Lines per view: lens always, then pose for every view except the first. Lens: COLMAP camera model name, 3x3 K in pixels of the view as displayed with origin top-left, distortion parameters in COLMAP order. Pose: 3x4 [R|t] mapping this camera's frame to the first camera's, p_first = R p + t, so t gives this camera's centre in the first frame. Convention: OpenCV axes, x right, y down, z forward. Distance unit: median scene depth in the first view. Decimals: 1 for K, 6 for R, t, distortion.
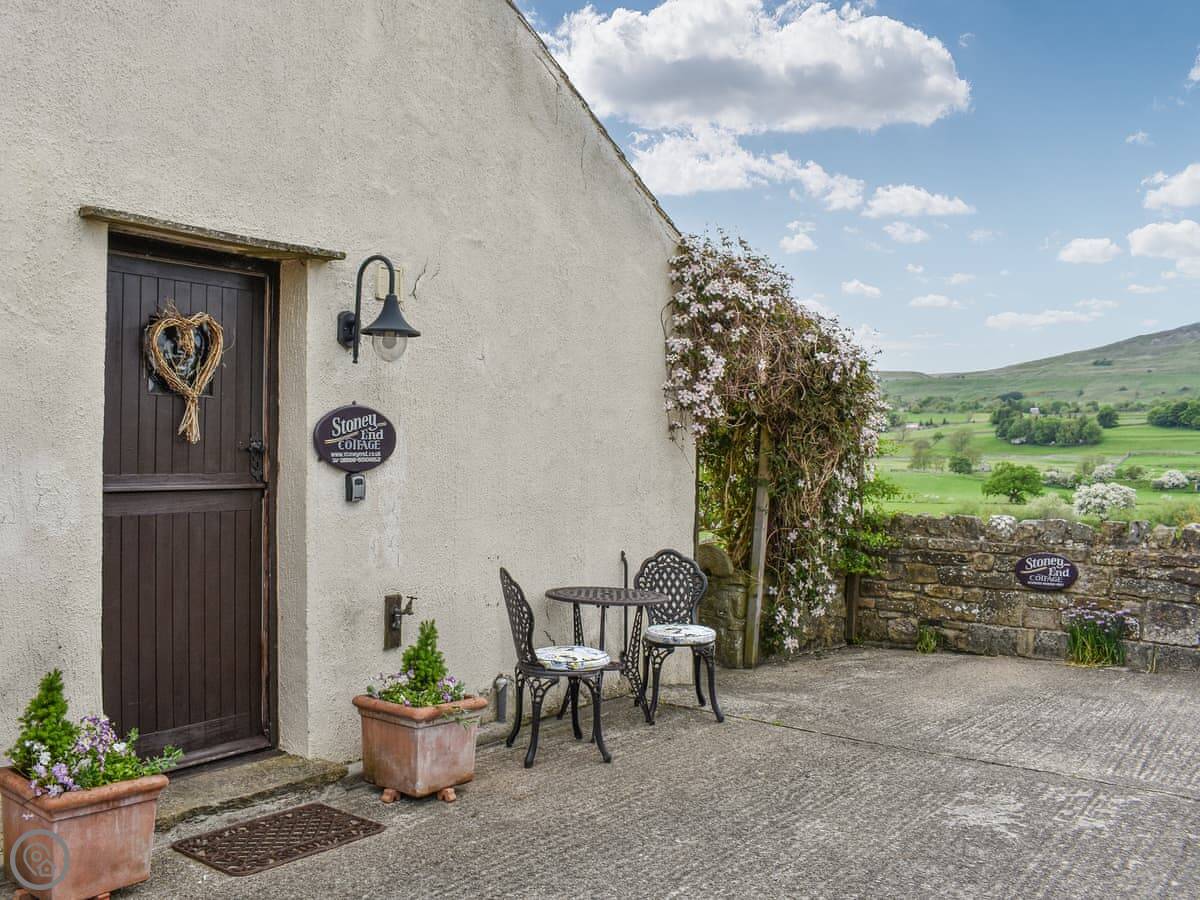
lens RADIAL K [[989.2, 0, 599.8], [0, 989.2, 462.8], [0, 0, 1]] dist [-0.058956, 0.000447]
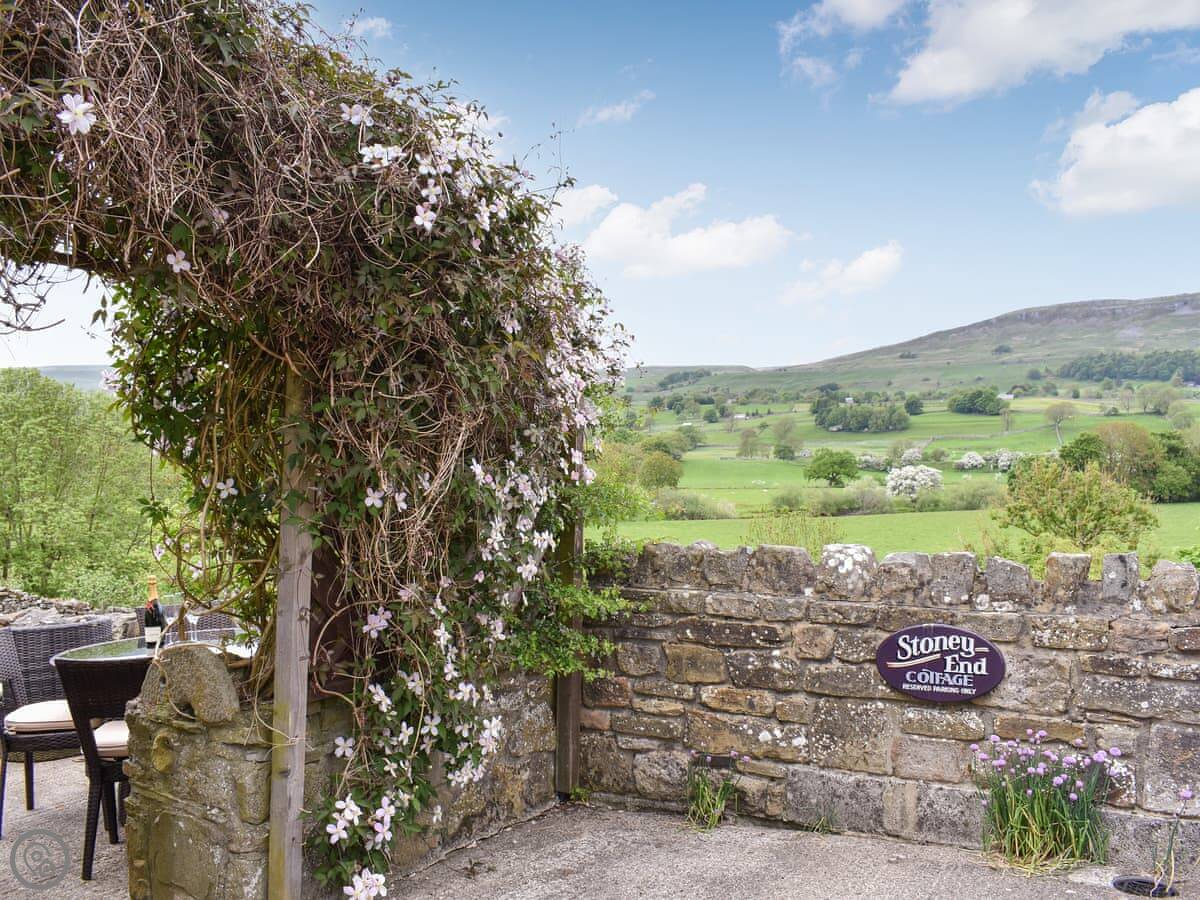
lens RADIAL K [[989.2, 0, 599.8], [0, 989.2, 462.8], [0, 0, 1]] dist [-0.058956, 0.000447]
pose [[0.985647, -0.024722, 0.167002, 0.210363], [0.023580, 0.999683, 0.008818, 0.004375], [-0.167167, -0.004753, 0.985917, 0.542892]]
